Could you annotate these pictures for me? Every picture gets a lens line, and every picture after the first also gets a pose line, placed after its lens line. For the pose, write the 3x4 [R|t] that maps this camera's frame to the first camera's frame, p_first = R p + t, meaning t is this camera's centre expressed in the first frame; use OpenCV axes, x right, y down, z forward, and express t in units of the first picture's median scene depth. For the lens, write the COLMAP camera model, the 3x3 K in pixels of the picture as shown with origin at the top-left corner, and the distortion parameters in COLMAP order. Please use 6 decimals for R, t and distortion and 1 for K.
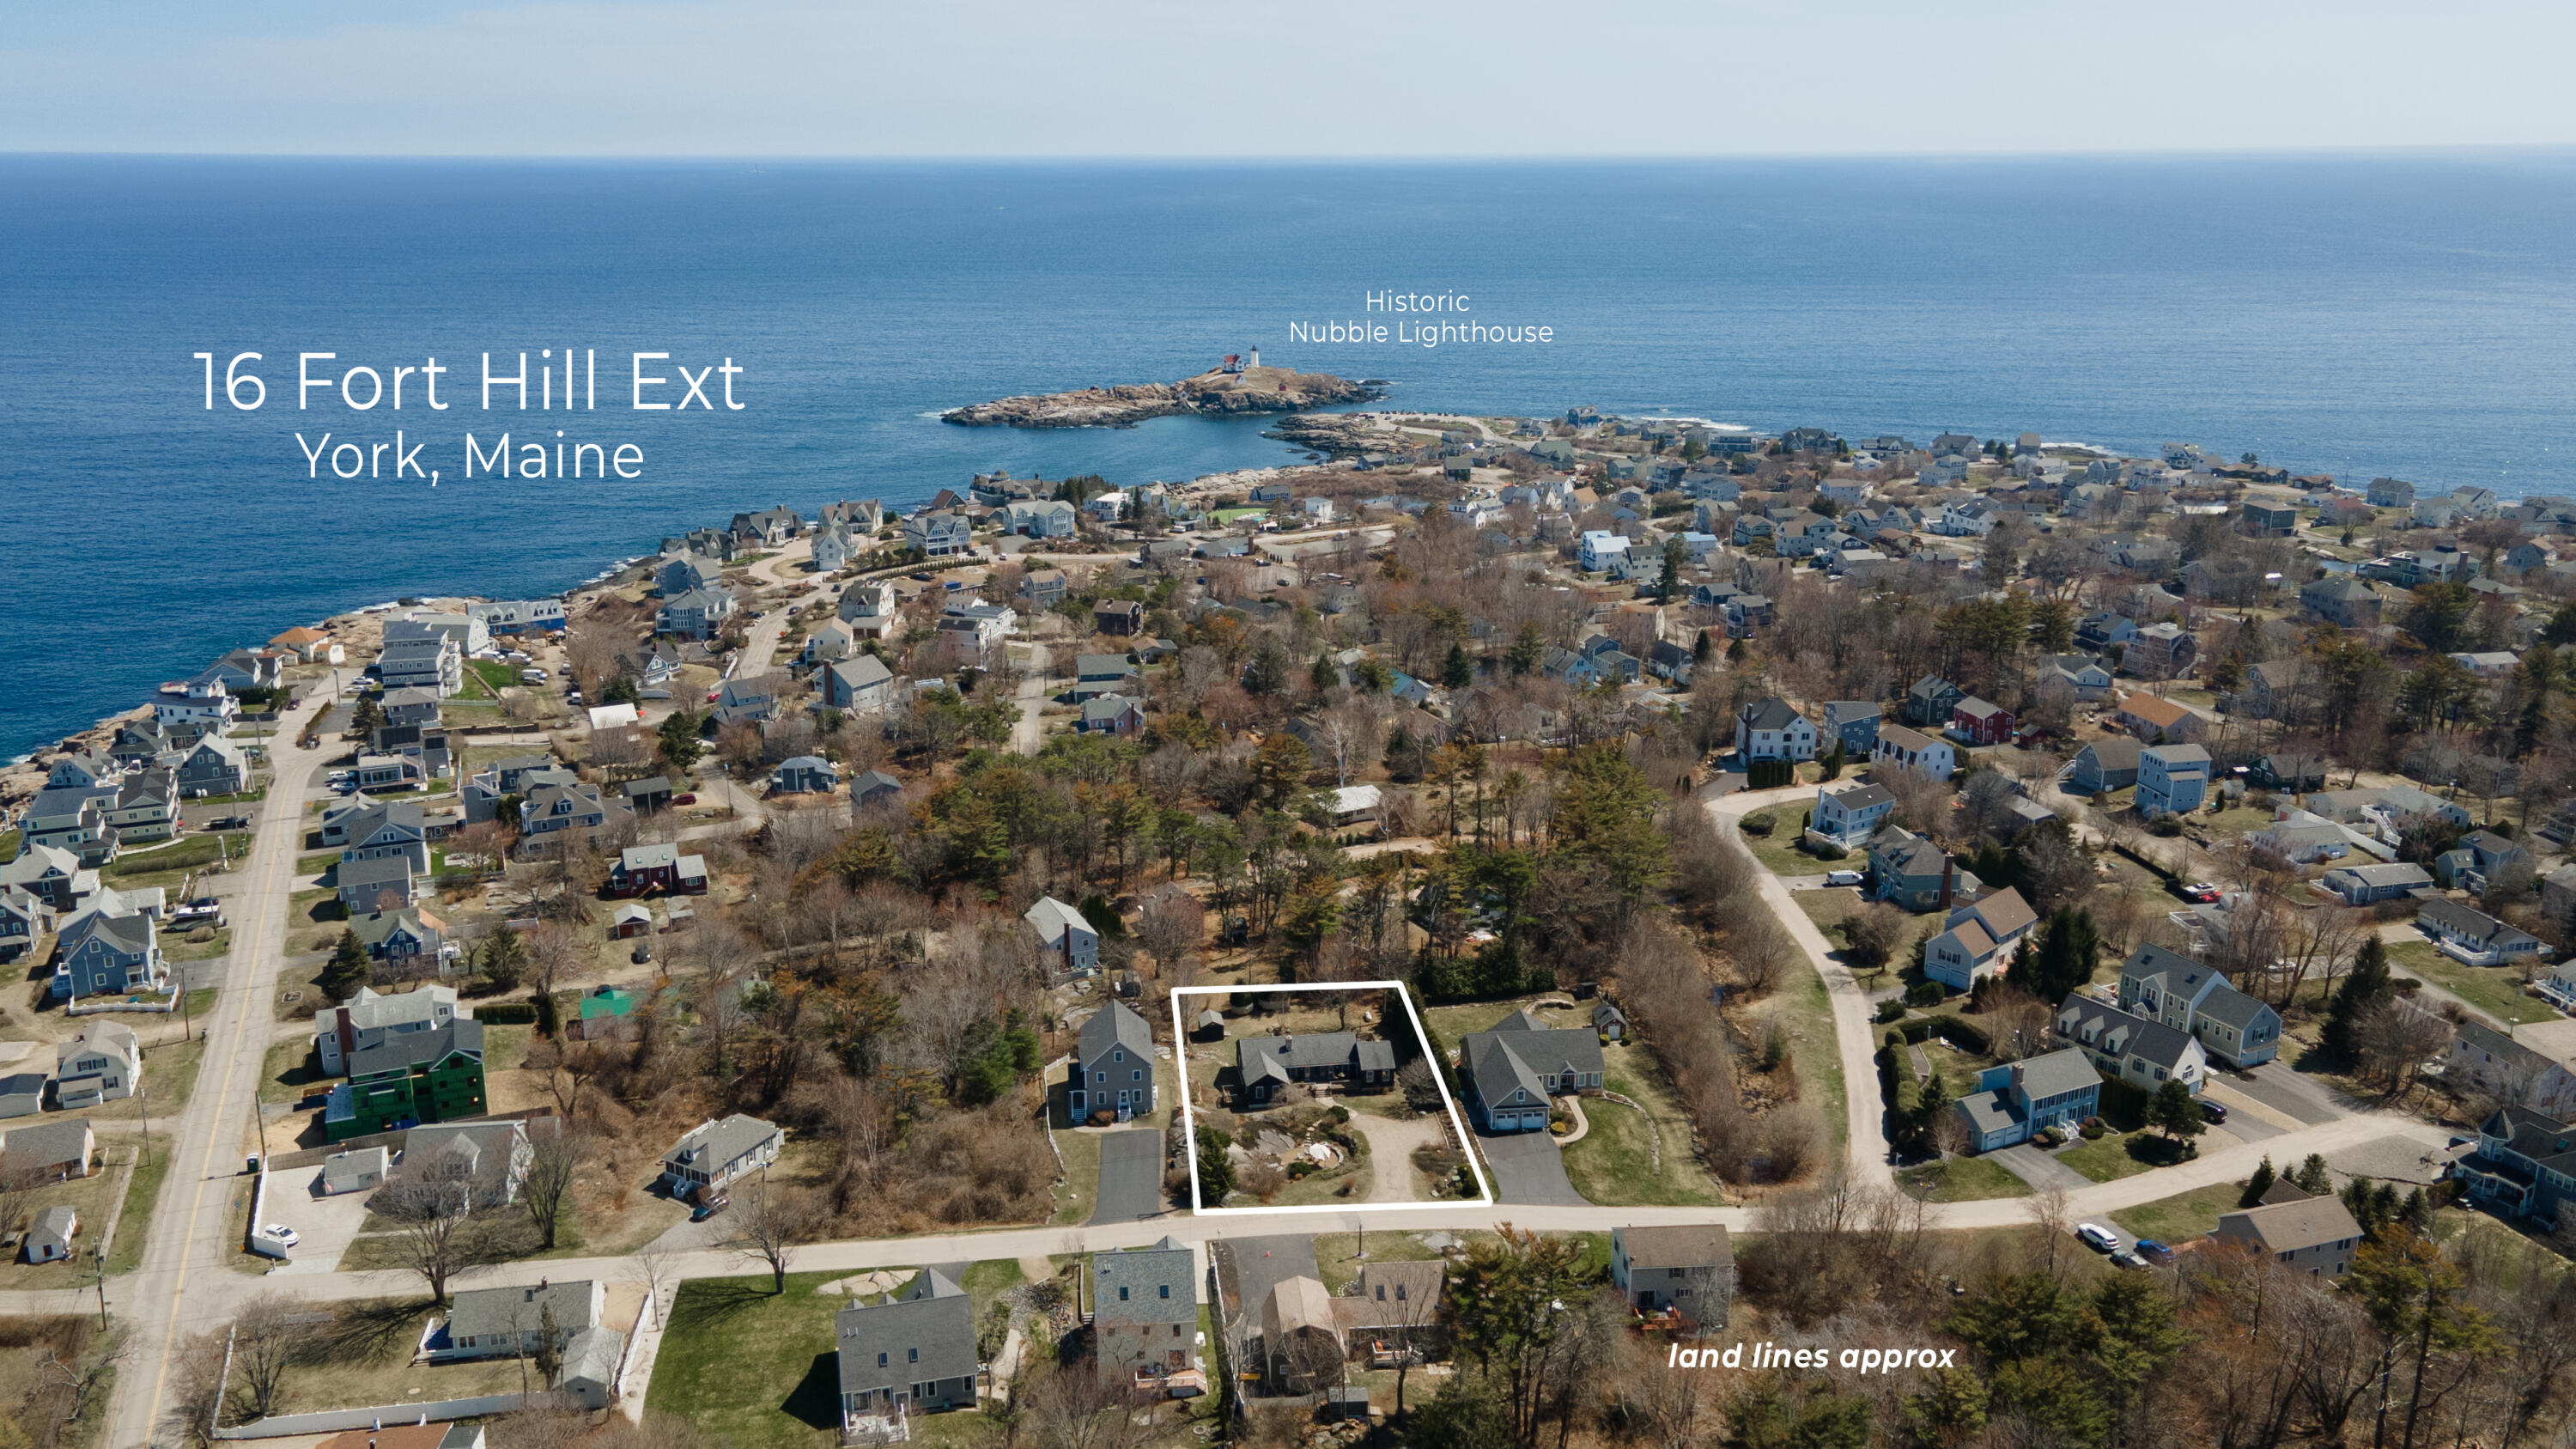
lens RADIAL K [[2023.4, 0, 1252.1], [0, 2023.4, 670.8], [0, 0, 1]] dist [0.047573, -0.002279]
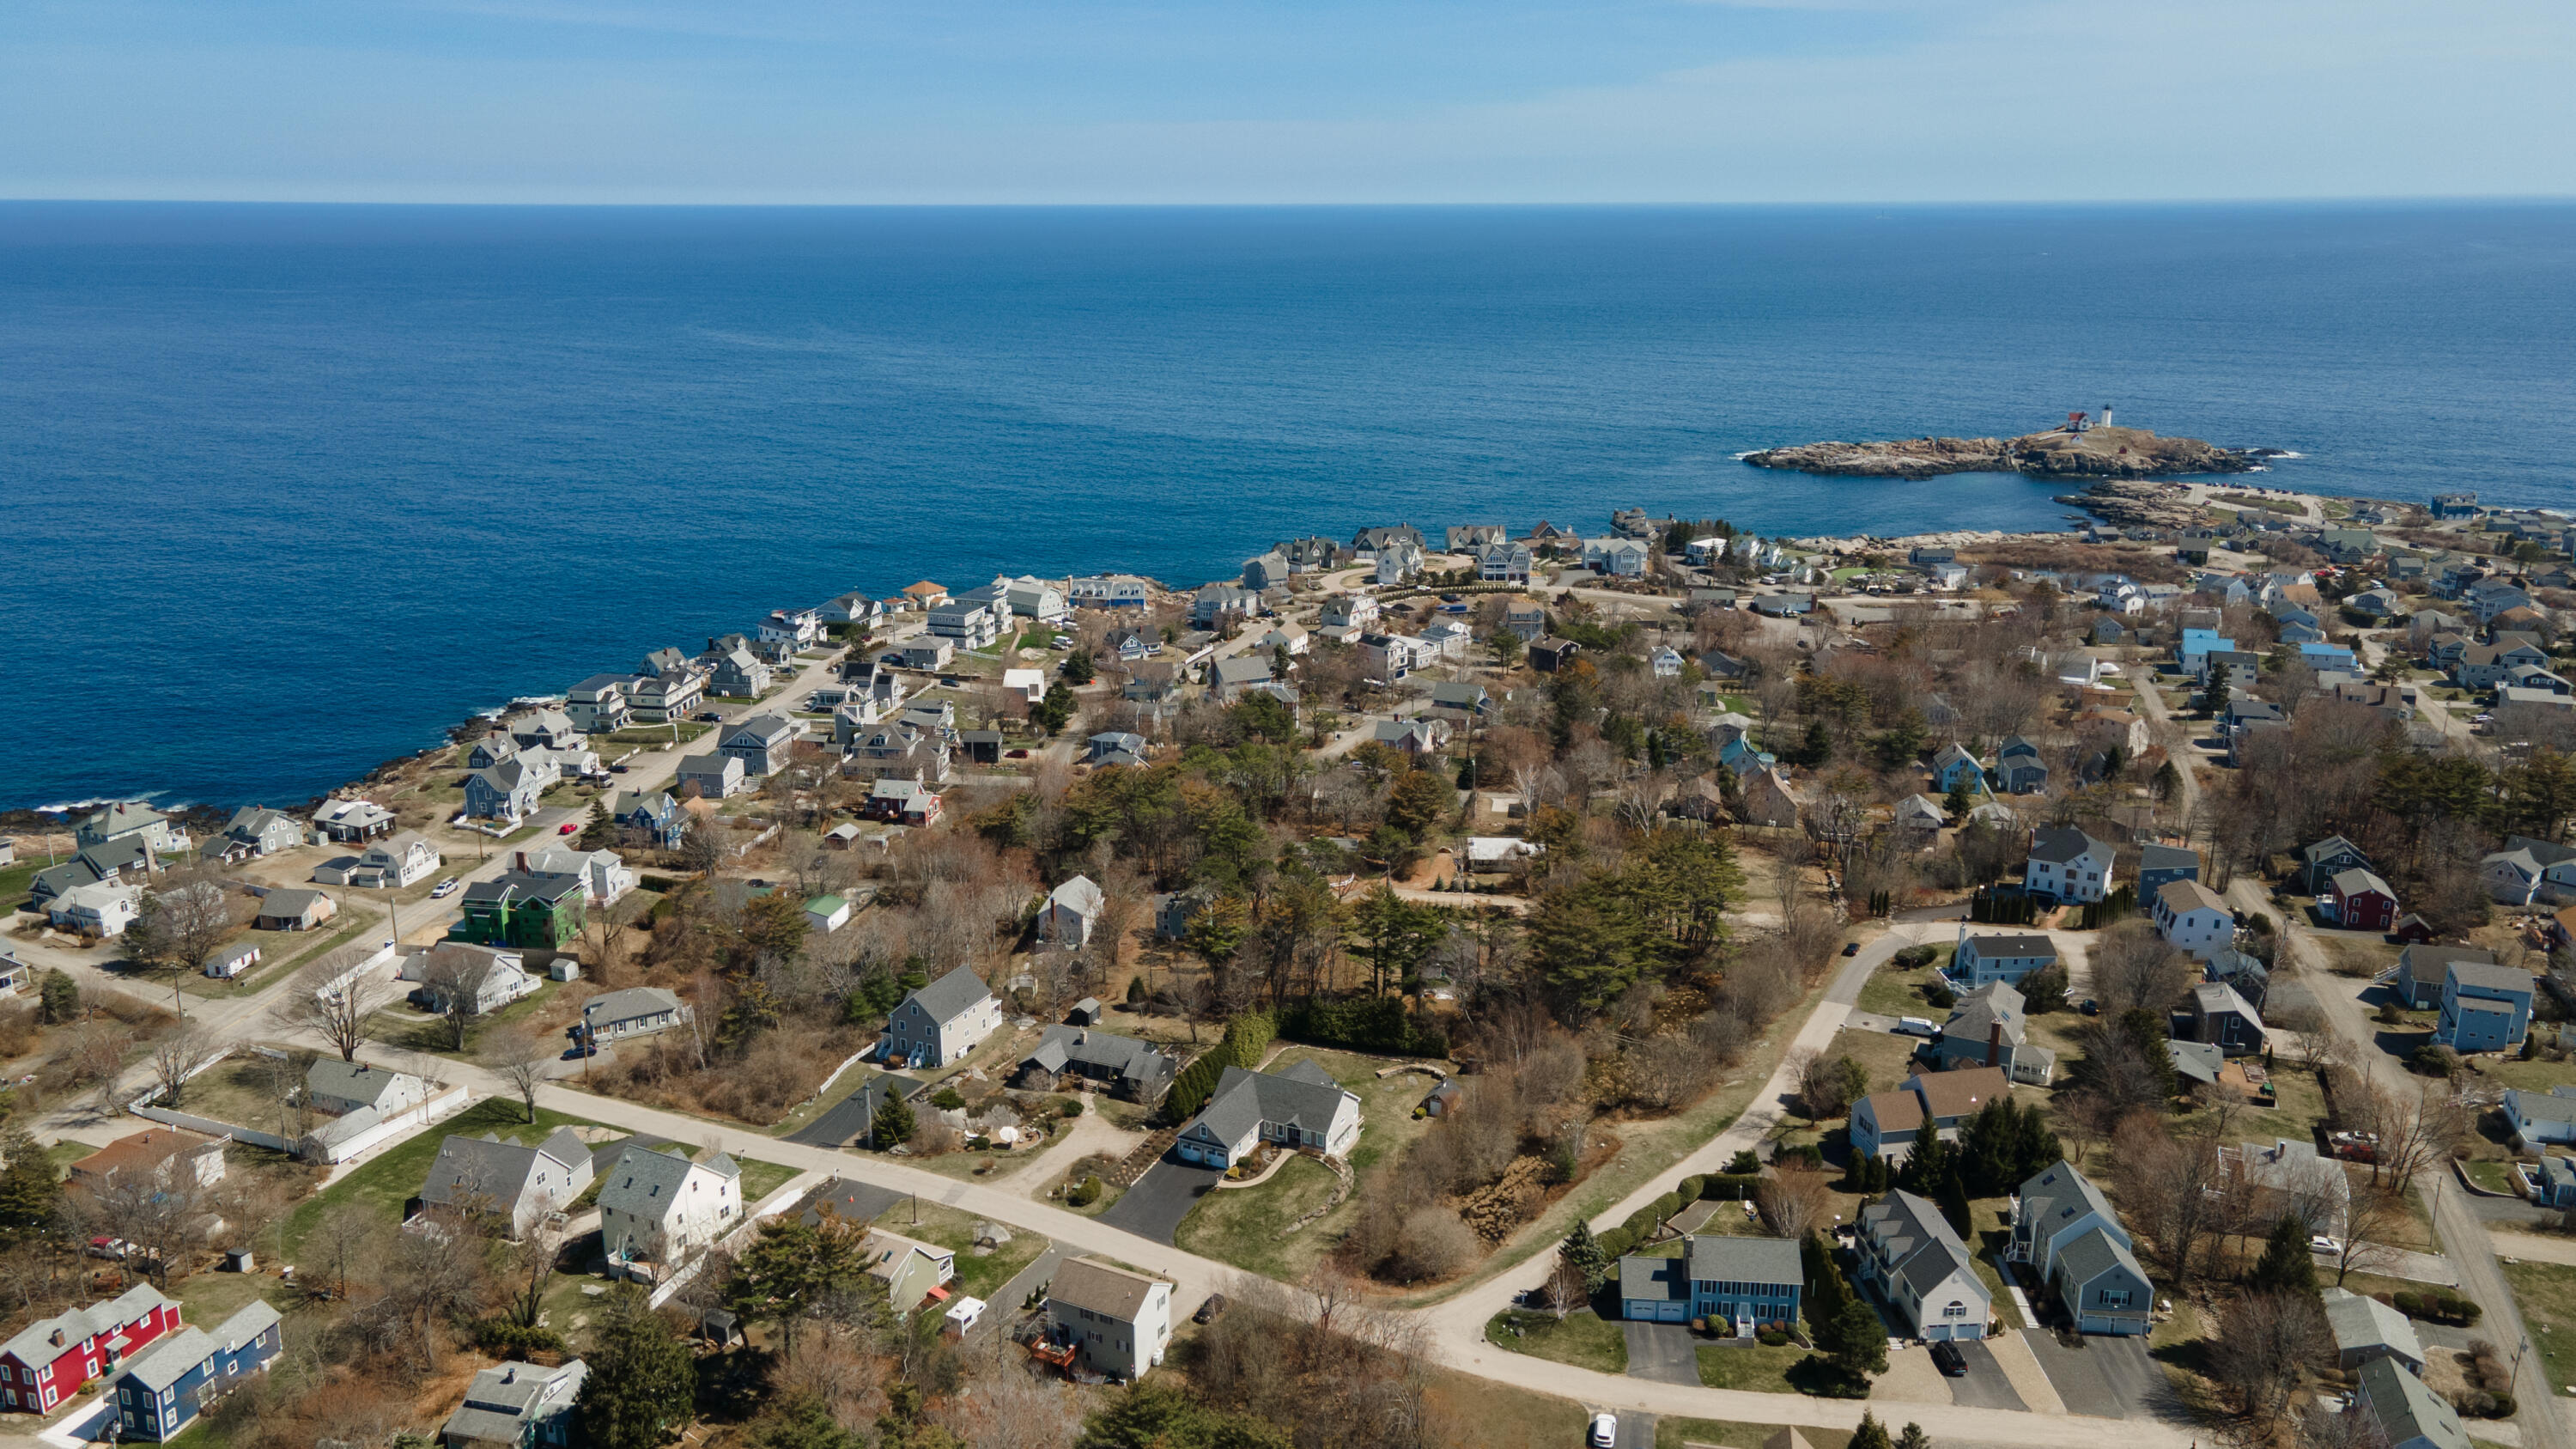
lens RADIAL K [[1916.4, 0, 1295.2], [0, 1916.4, 718.0], [0, 0, 1]] dist [0.038231, -0.003281]
pose [[0.852705, 0.137786, -0.503894, 0.594055], [-0.130865, 0.990174, 0.049302, -0.046949], [0.505736, 0.023903, 0.862357, 0.178572]]
